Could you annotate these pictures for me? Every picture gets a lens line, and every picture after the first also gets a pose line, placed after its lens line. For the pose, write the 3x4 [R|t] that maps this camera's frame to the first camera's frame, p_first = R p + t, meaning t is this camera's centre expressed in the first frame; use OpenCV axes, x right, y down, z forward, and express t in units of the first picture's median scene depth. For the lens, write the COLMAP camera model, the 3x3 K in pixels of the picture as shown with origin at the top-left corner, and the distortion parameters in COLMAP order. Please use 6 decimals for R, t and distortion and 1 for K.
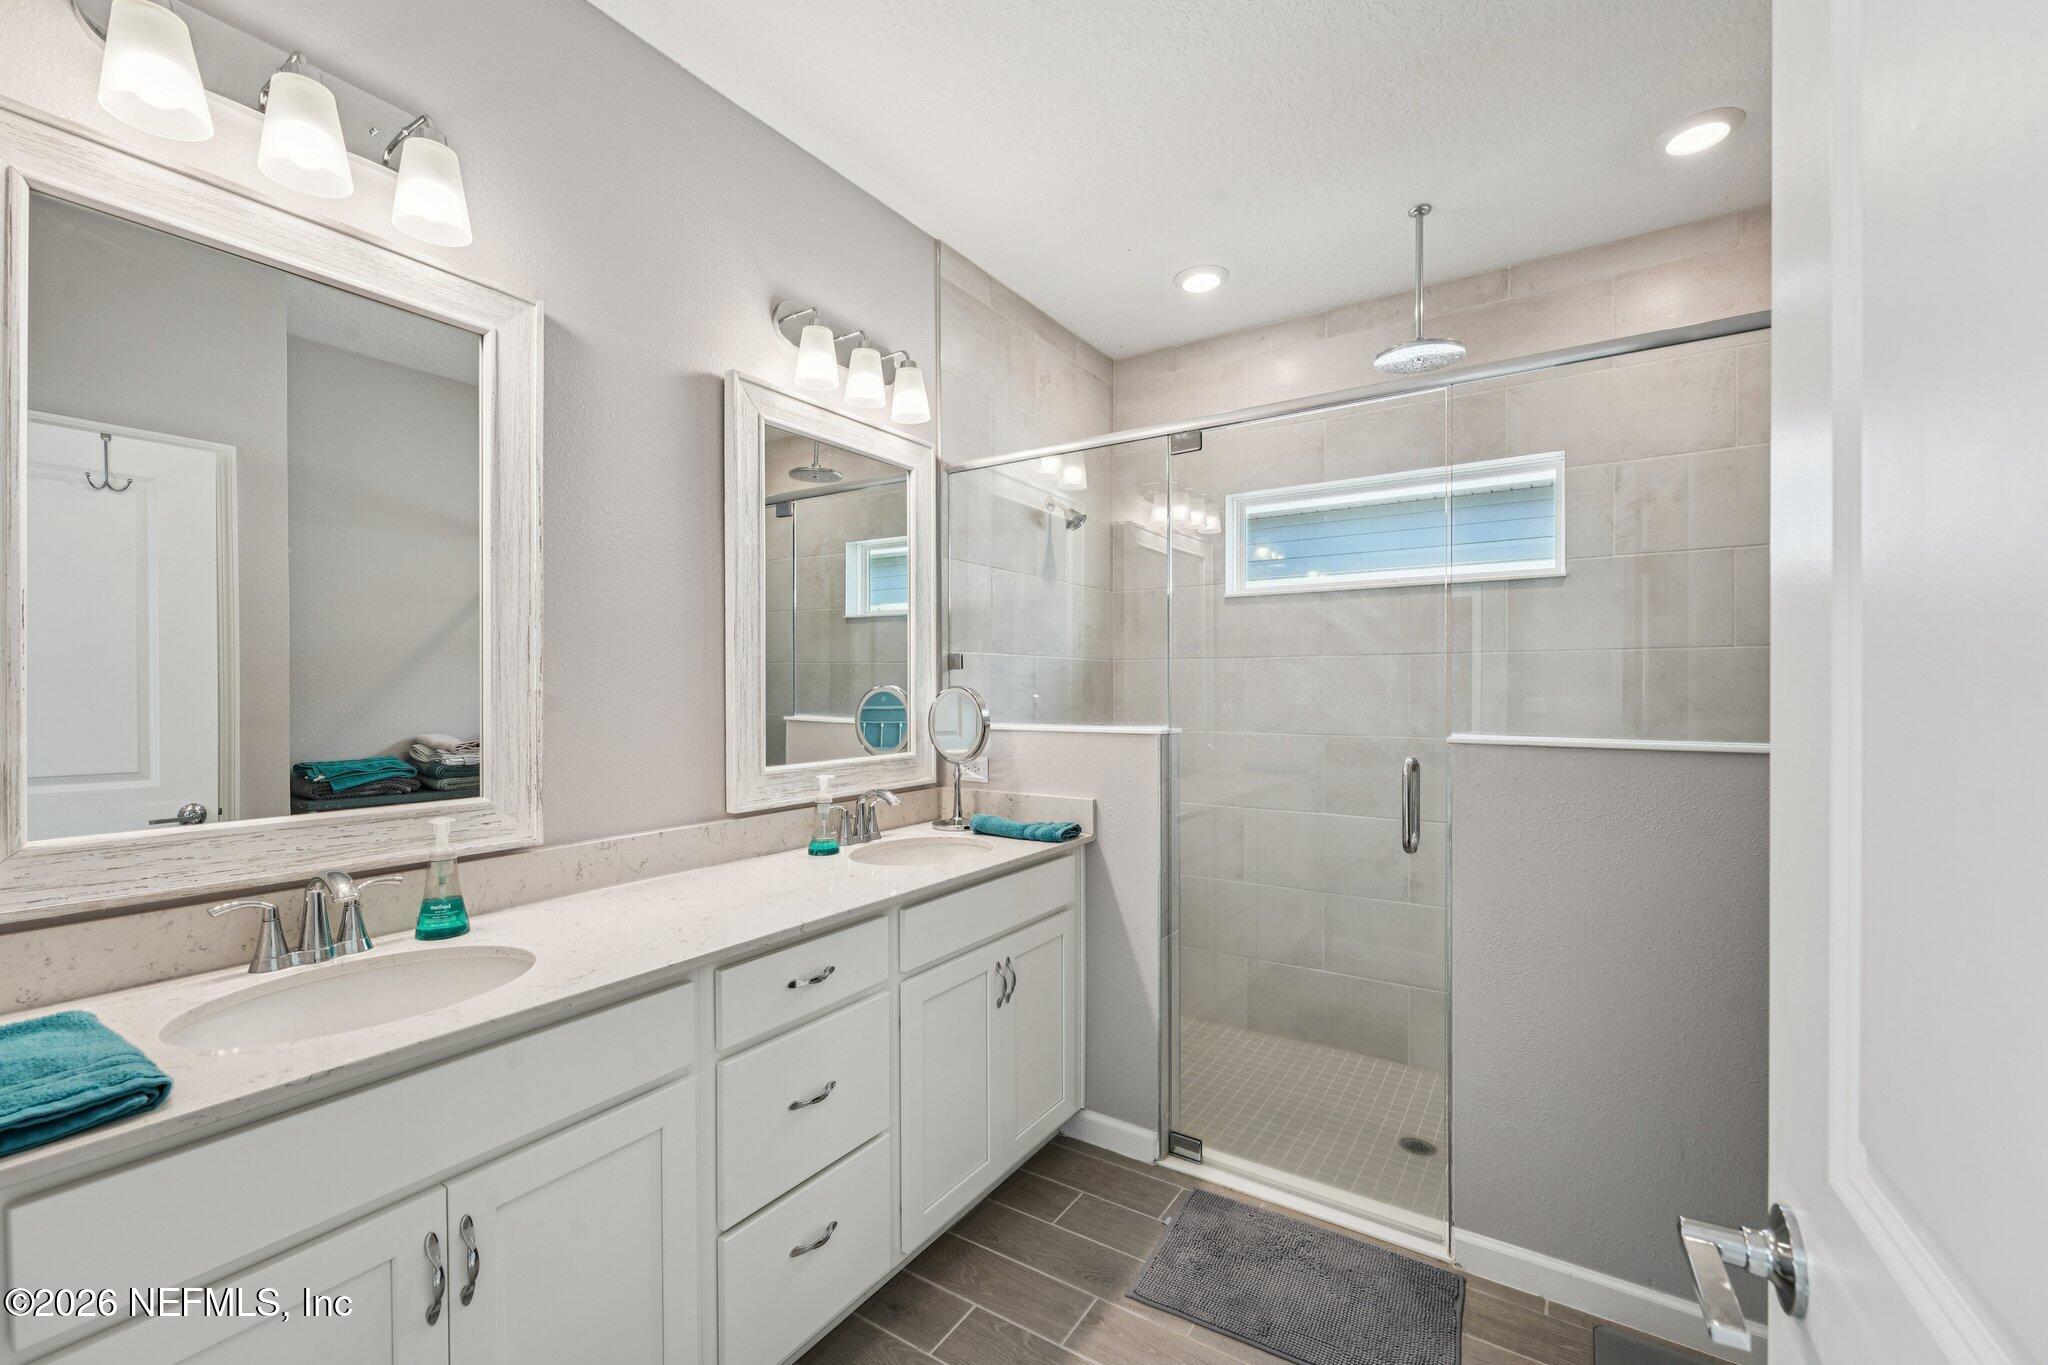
lens RADIAL K [[832.6, 0, 1005.2], [0, 832.6, 697.4], [0, 0, 1]] dist [-0.000350, -0.002125]
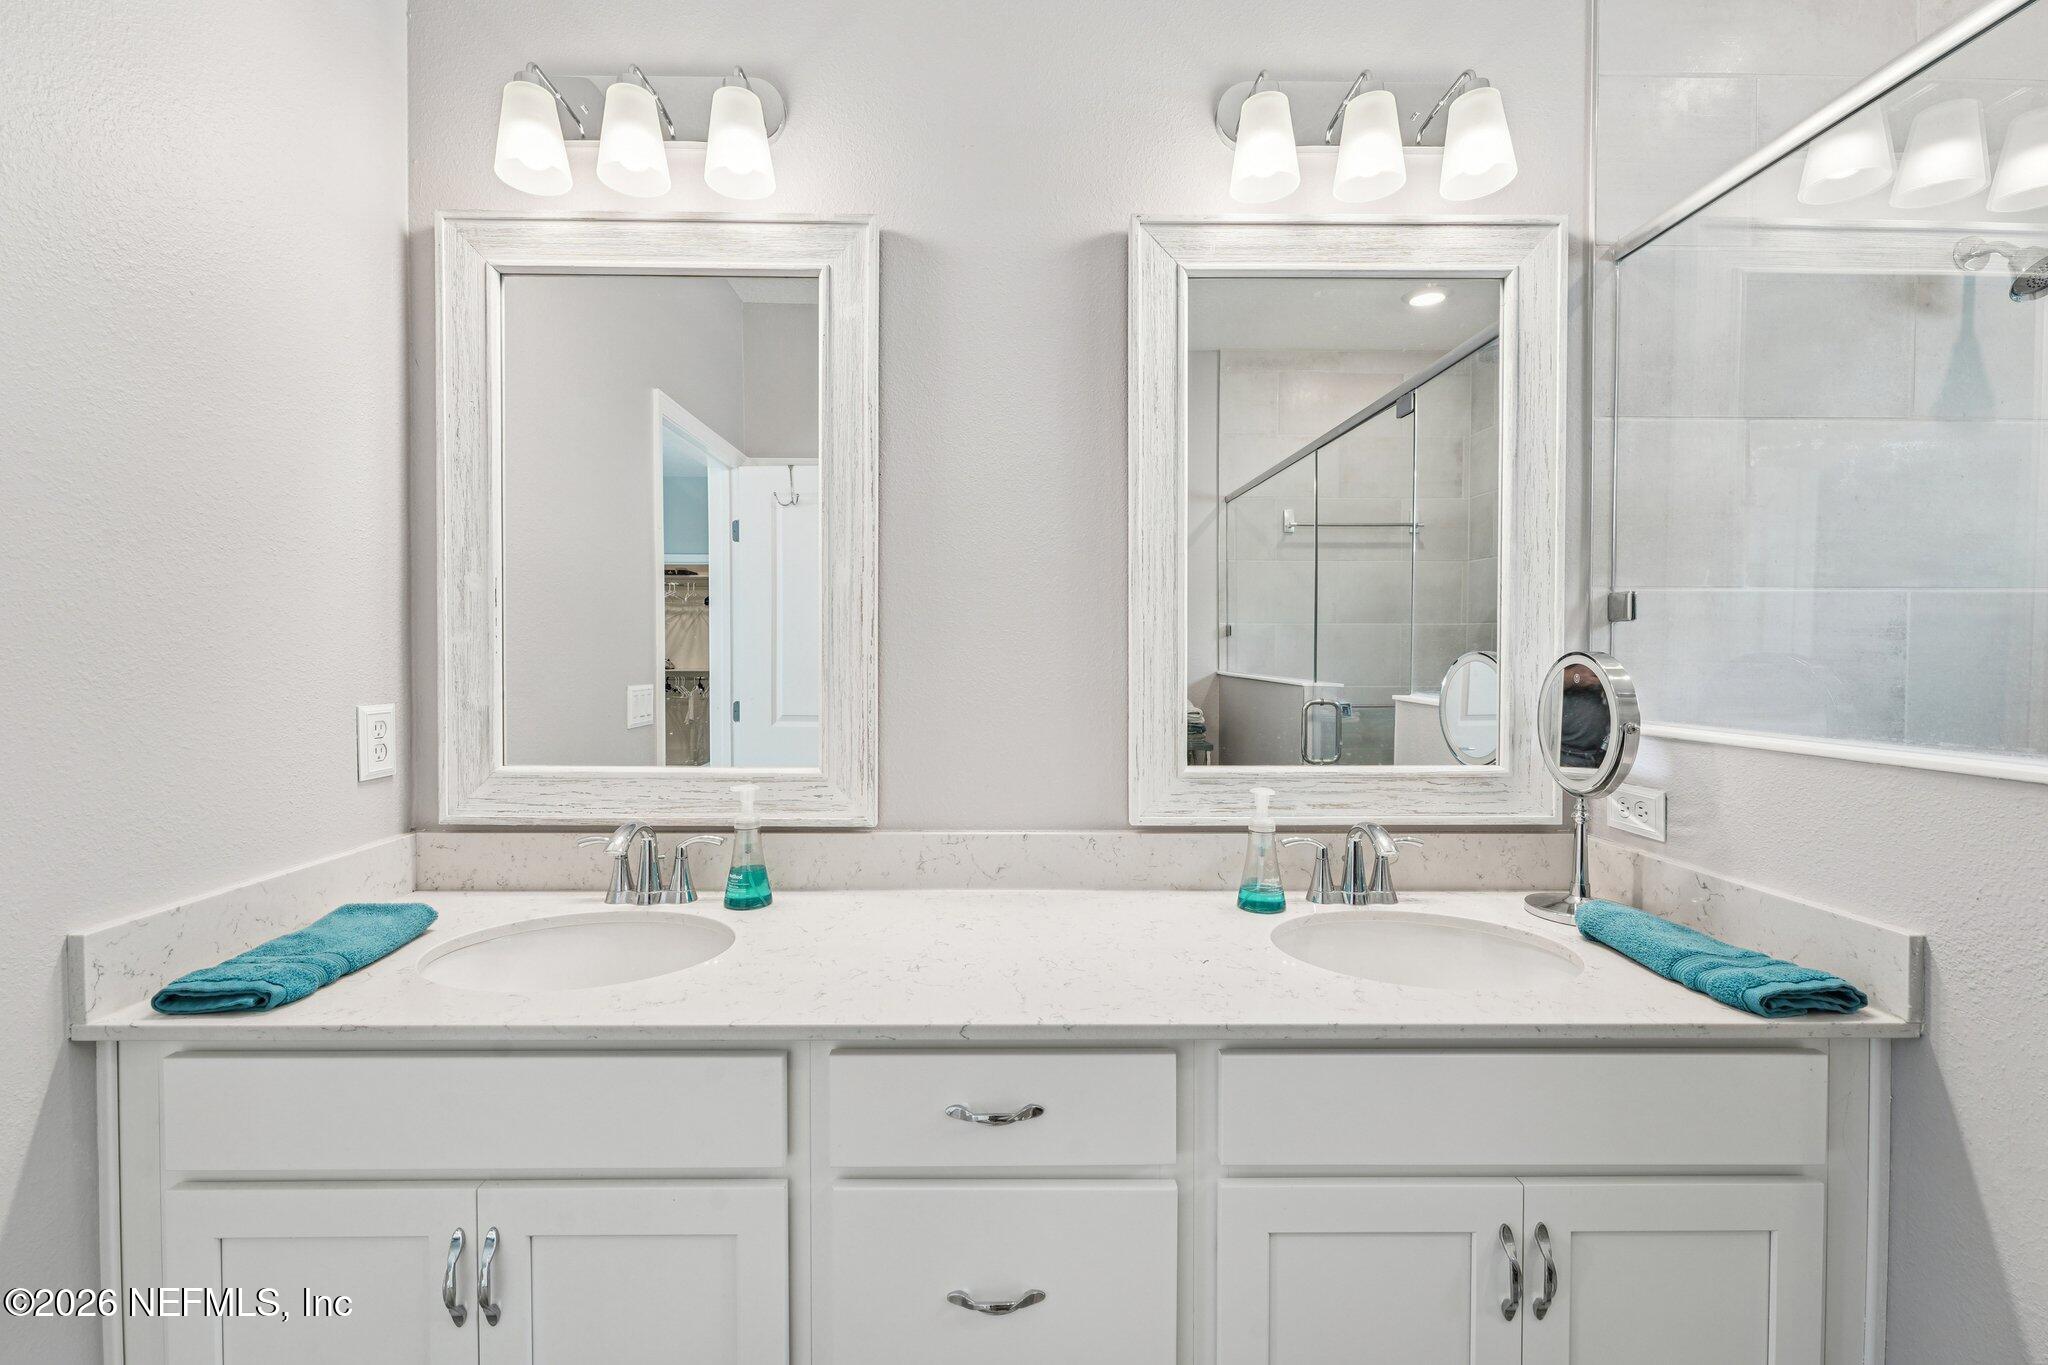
lens RADIAL K [[832.6, 0, 1005.9], [0, 832.6, 681.0], [0, 0, 1]] dist [-0.000350, -0.002125]
pose [[0.570599, 0.025855, -0.820822, 0.184152], [-0.012618, 0.999662, 0.022716, -0.002561], [0.821132, -0.002604, 0.570732, 0.425849]]
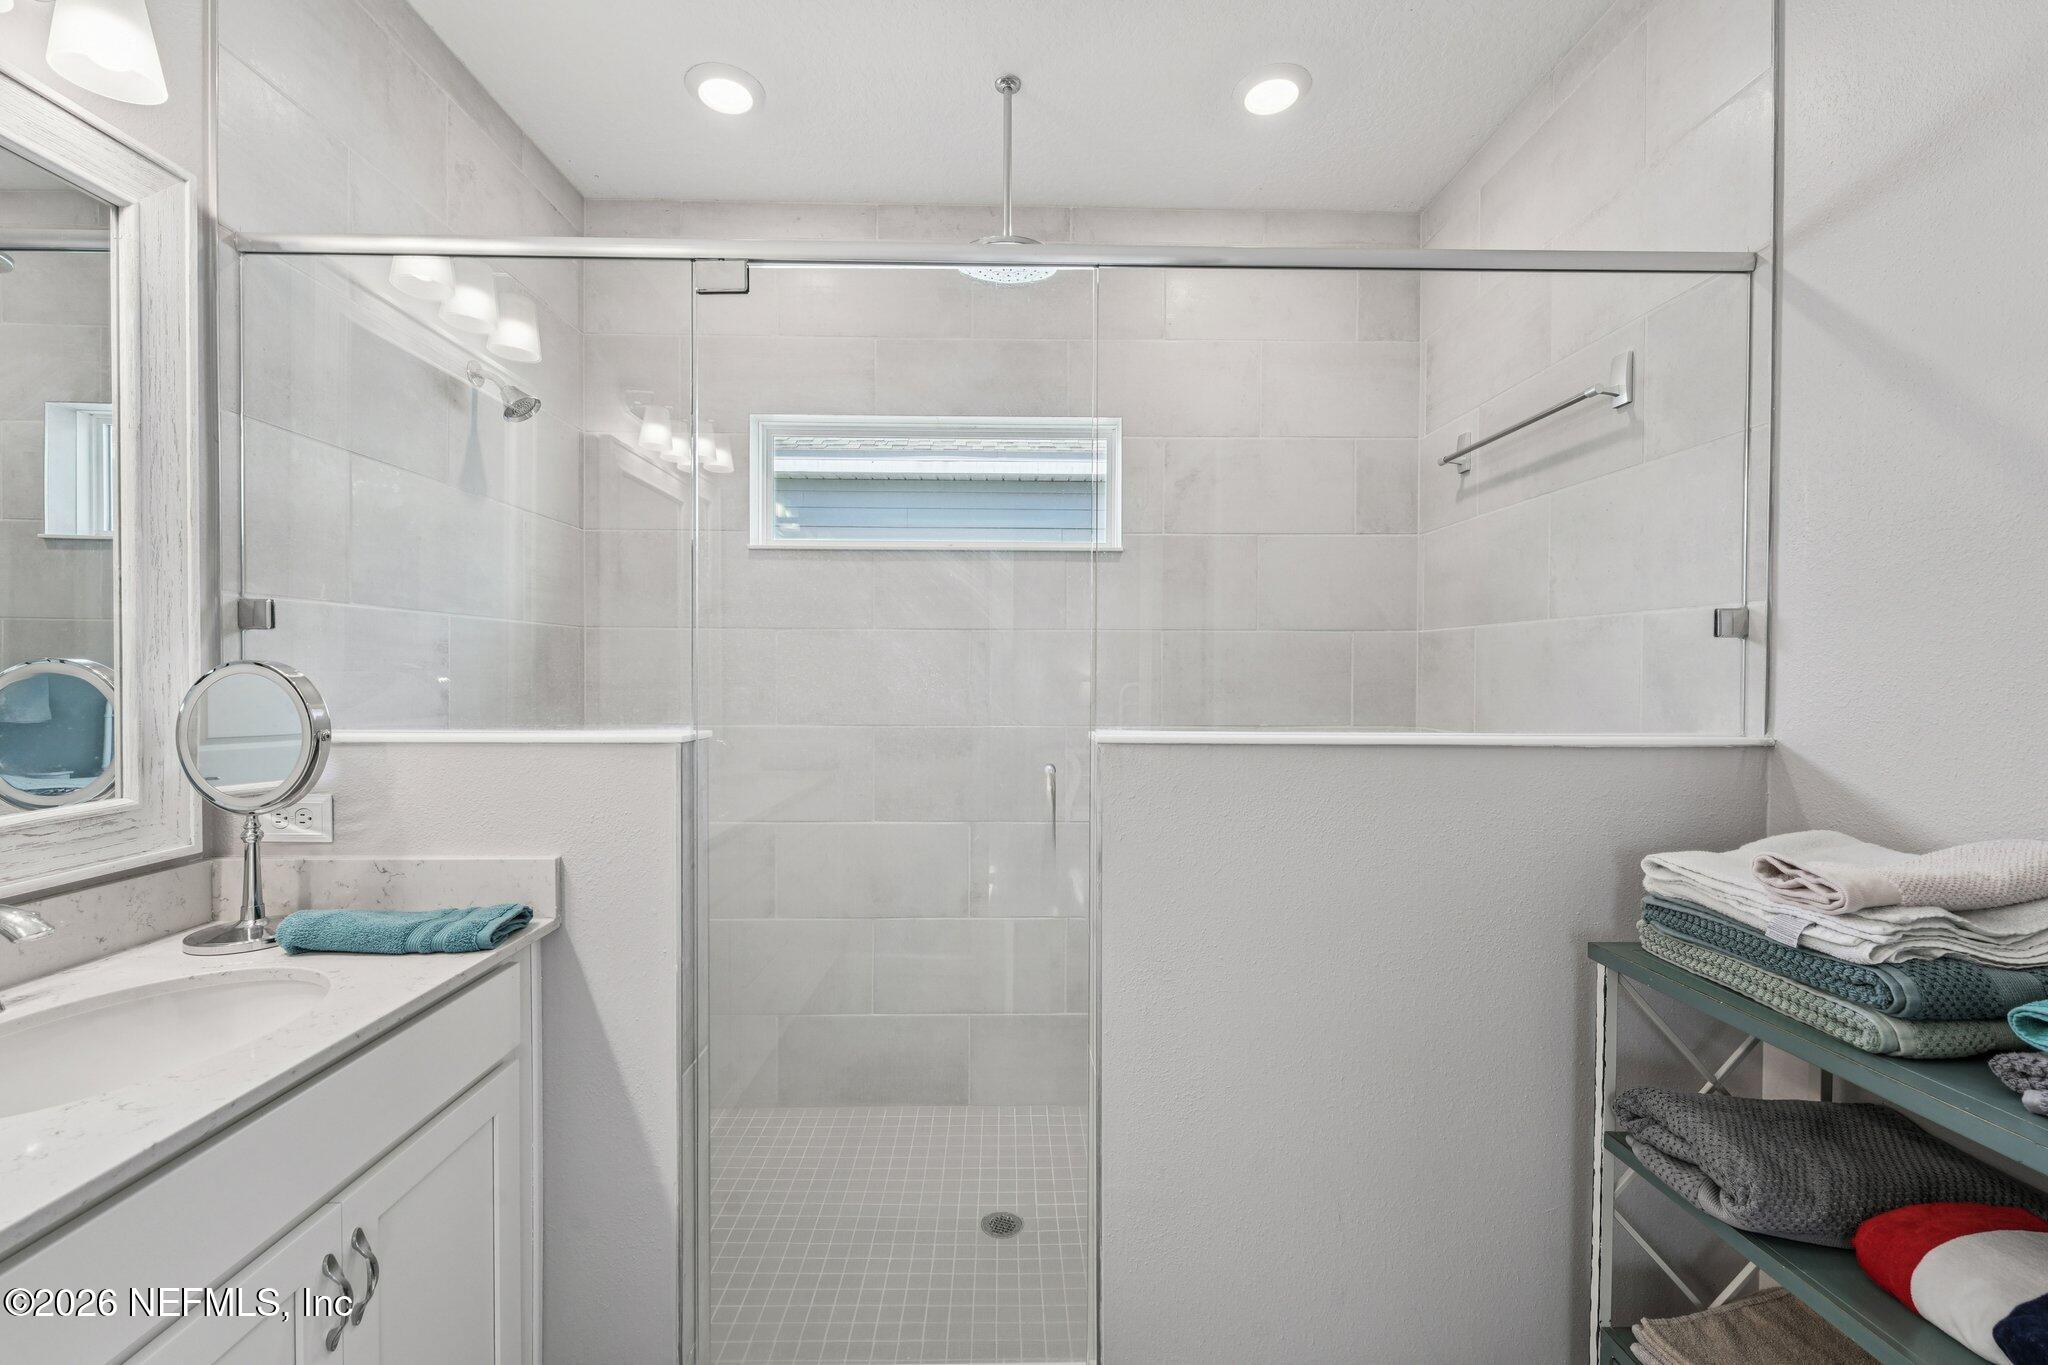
lens RADIAL K [[832.6, 0, 1014.3], [0, 832.6, 679.4], [0, 0, 1]] dist [-0.000350, -0.002125]
pose [[0.816132, -0.002340, 0.577861, 0.032000], [0.001065, 0.999996, 0.002545, -0.003346], [-0.577864, -0.001462, 0.816132, 0.348923]]
